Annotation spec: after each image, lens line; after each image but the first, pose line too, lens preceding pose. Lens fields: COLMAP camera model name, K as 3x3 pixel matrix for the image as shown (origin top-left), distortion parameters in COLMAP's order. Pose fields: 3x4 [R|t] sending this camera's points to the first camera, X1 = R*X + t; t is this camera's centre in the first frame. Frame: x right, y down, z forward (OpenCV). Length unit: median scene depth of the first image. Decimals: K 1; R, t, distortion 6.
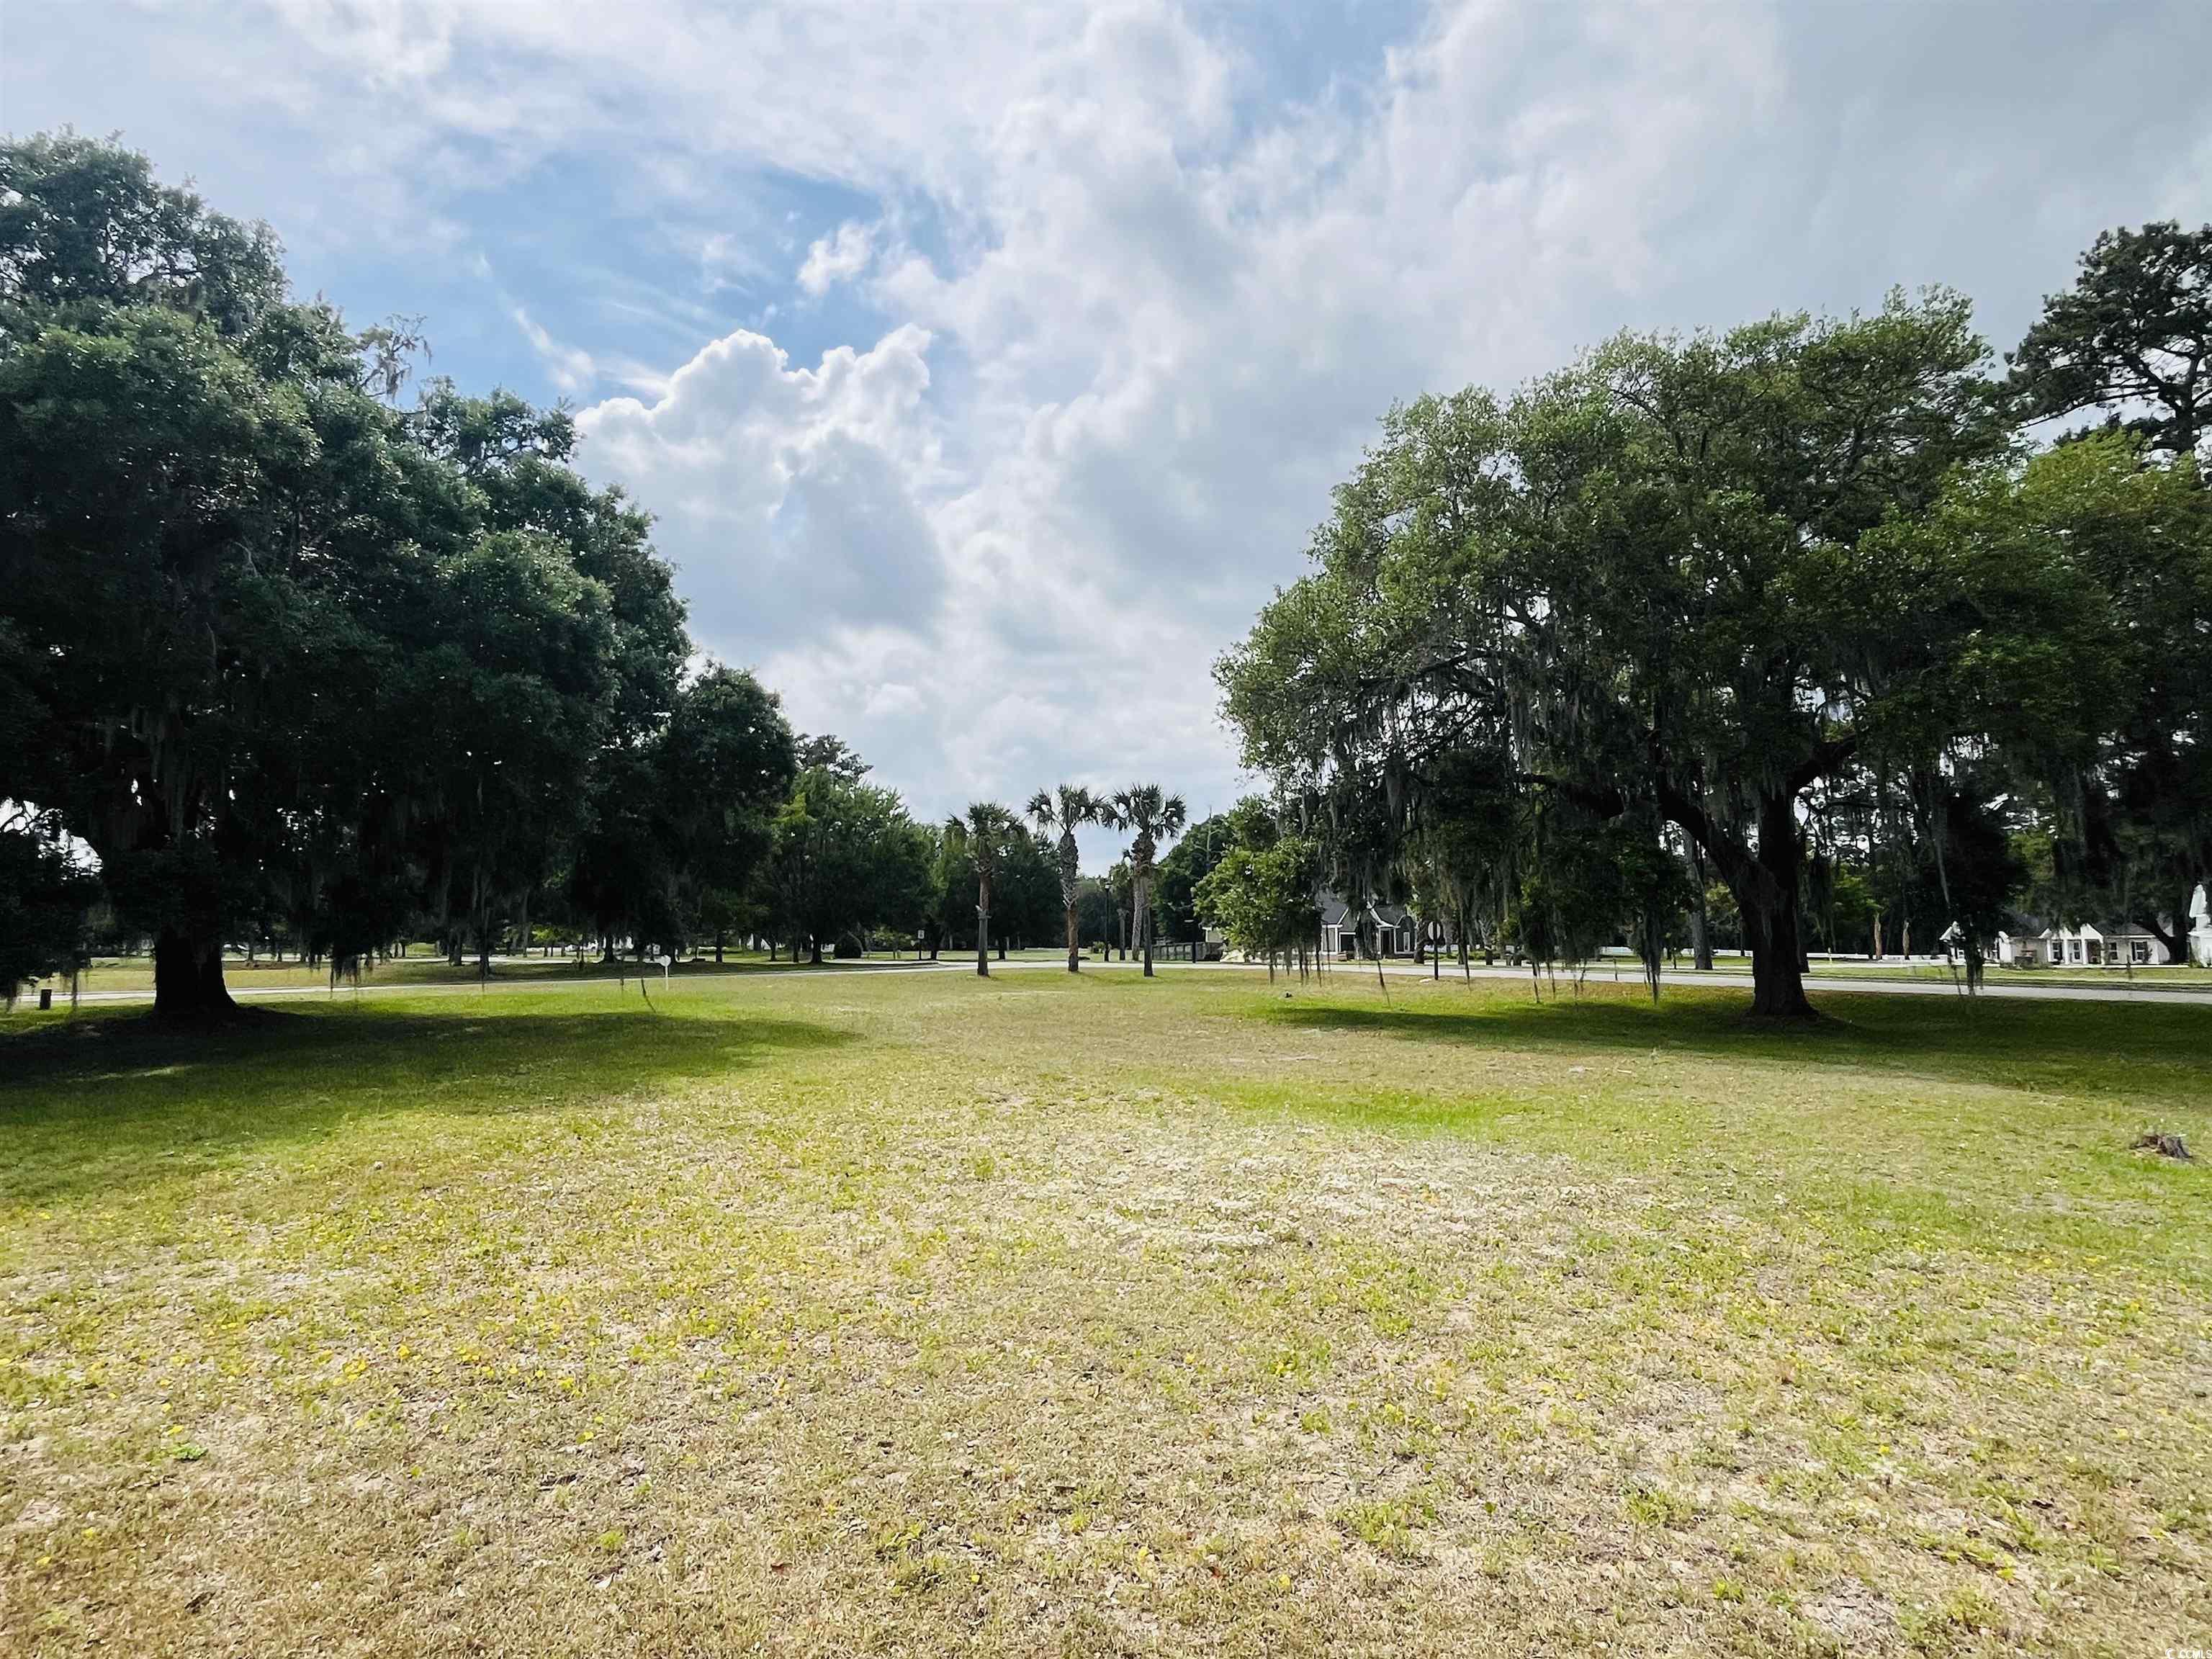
lens RADIAL K [[1186.0, 0, 1106.0], [0, 1186.0, 829.5], [0, 0, 1]] dist [-0.003421, -0.000742]
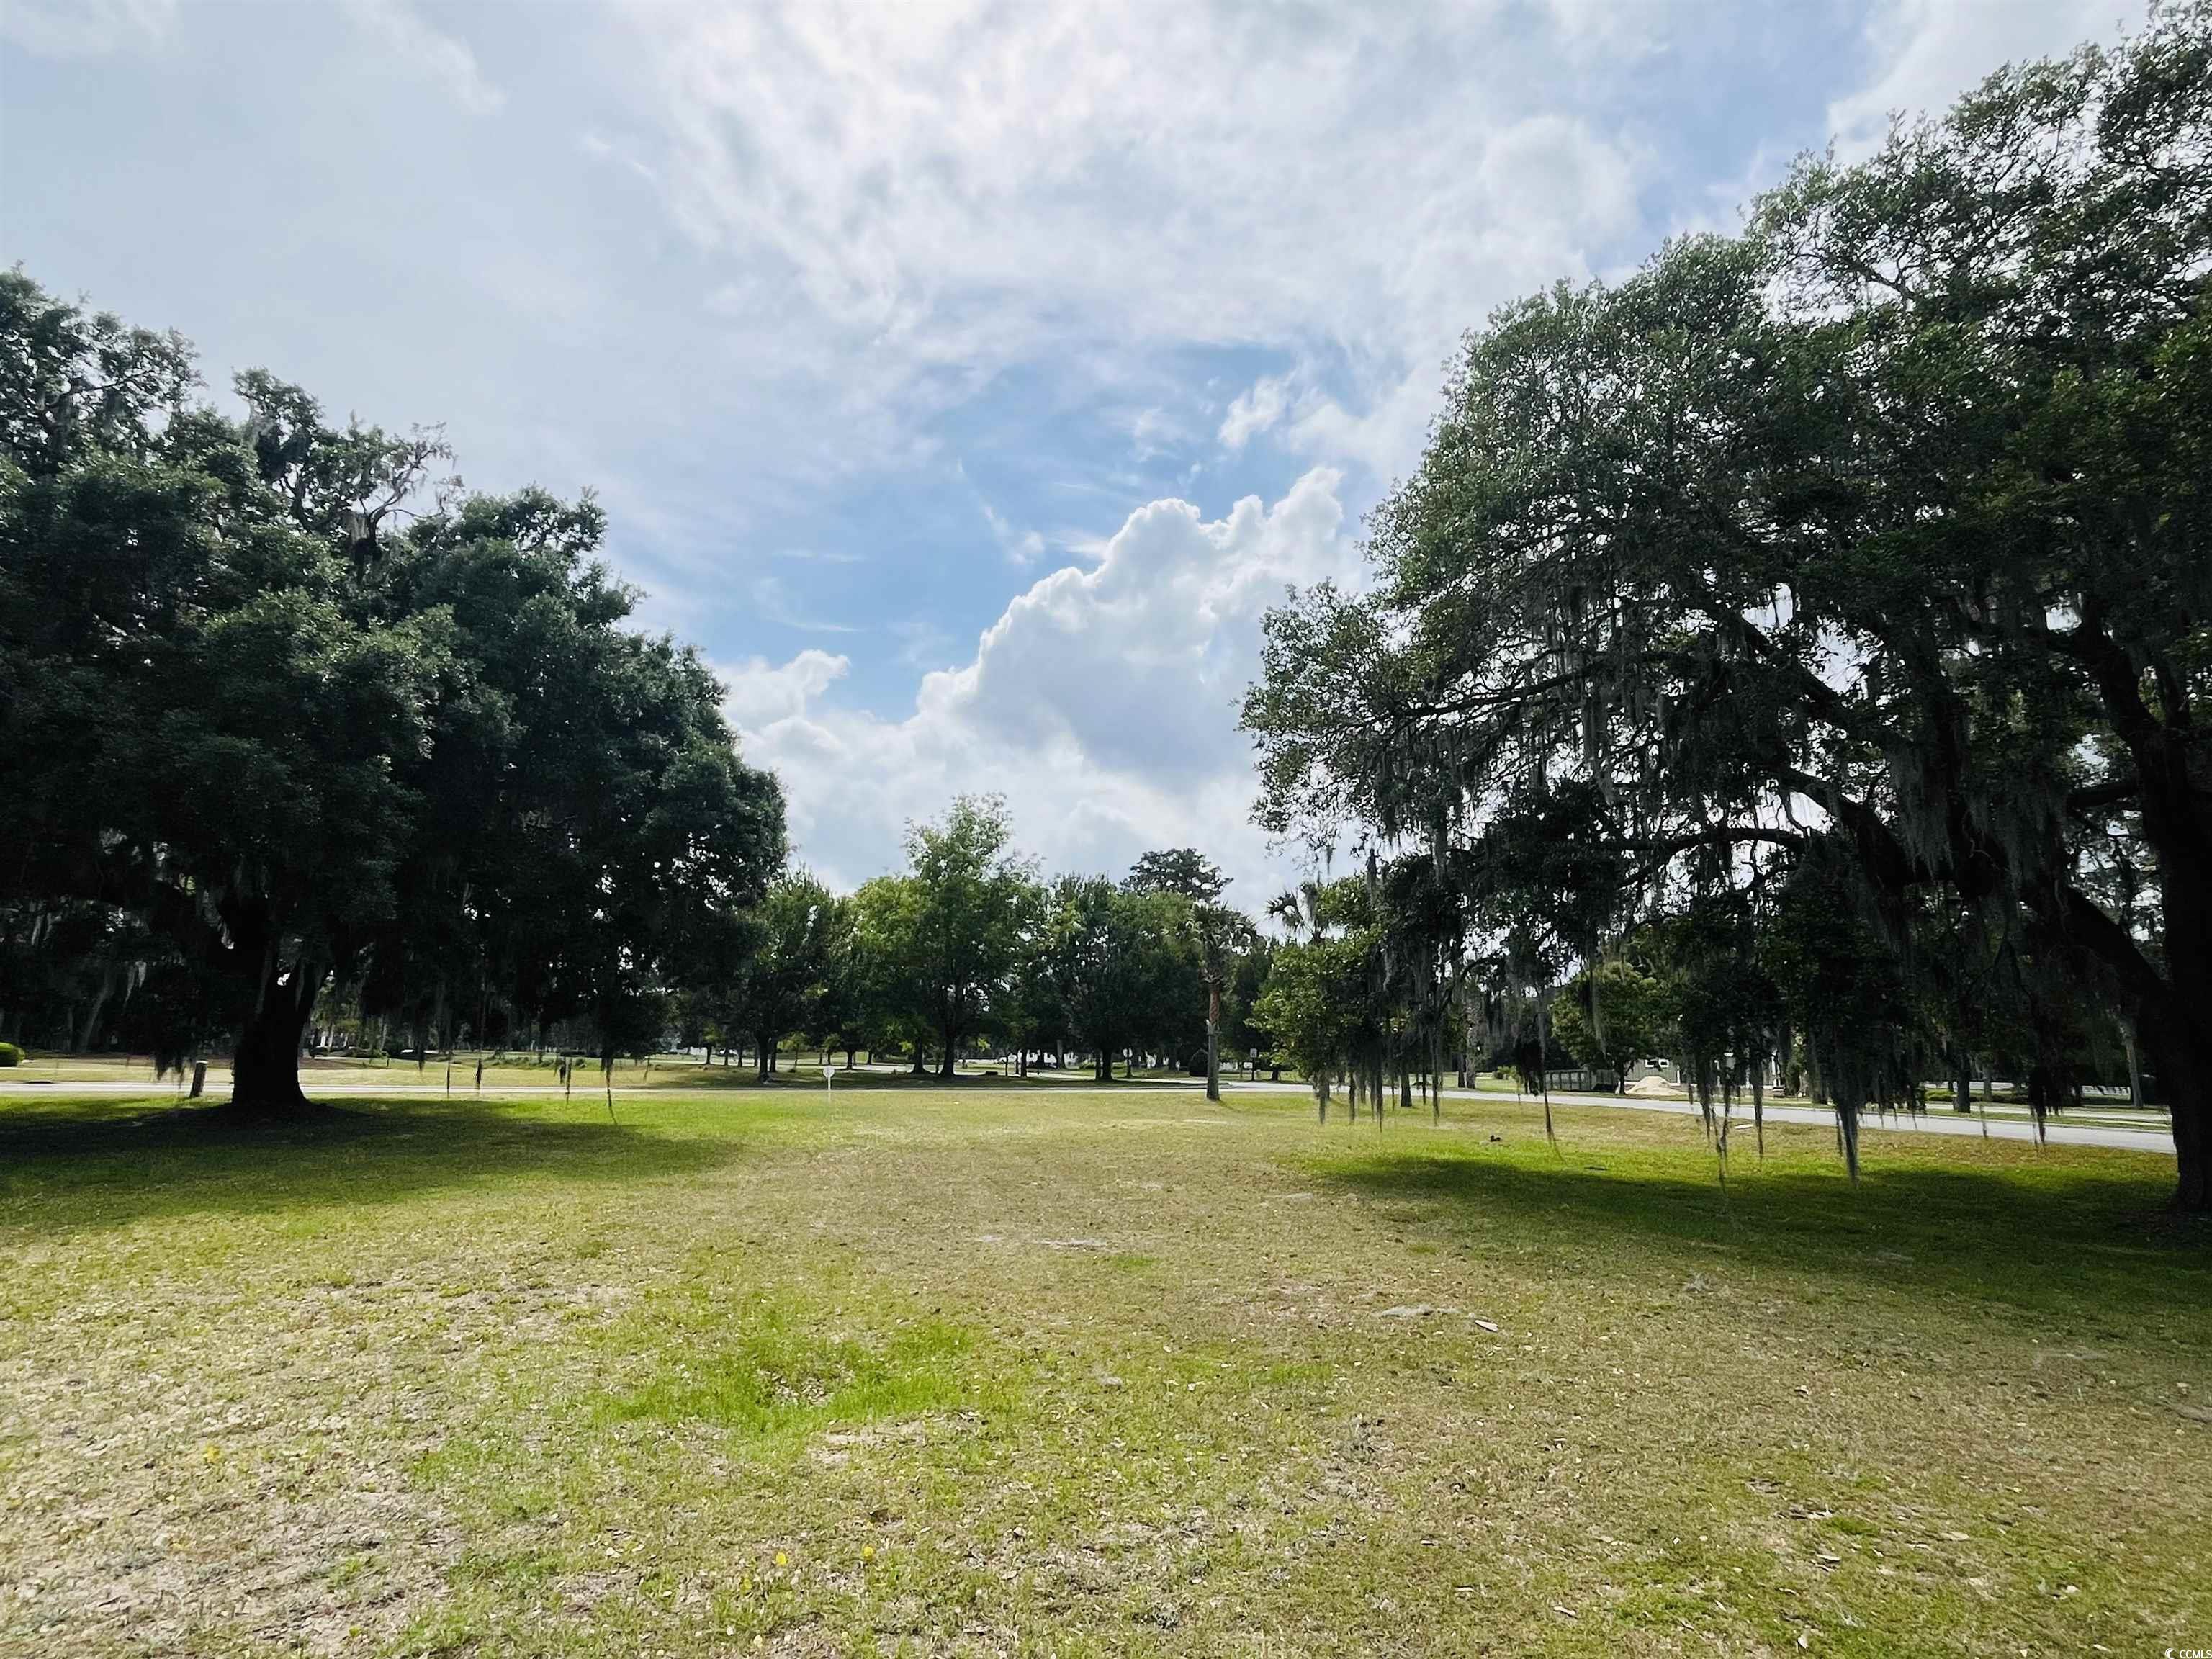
lens RADIAL K [[1186.0, 0, 1106.0], [0, 1186.0, 829.5], [0, 0, 1]] dist [-0.003421, -0.000742]
pose [[0.935816, -0.043334, -0.349815, 0.236179], [0.008376, 0.994868, -0.100835, 0.019416], [0.352389, 0.091433, 0.931376, 0.219068]]
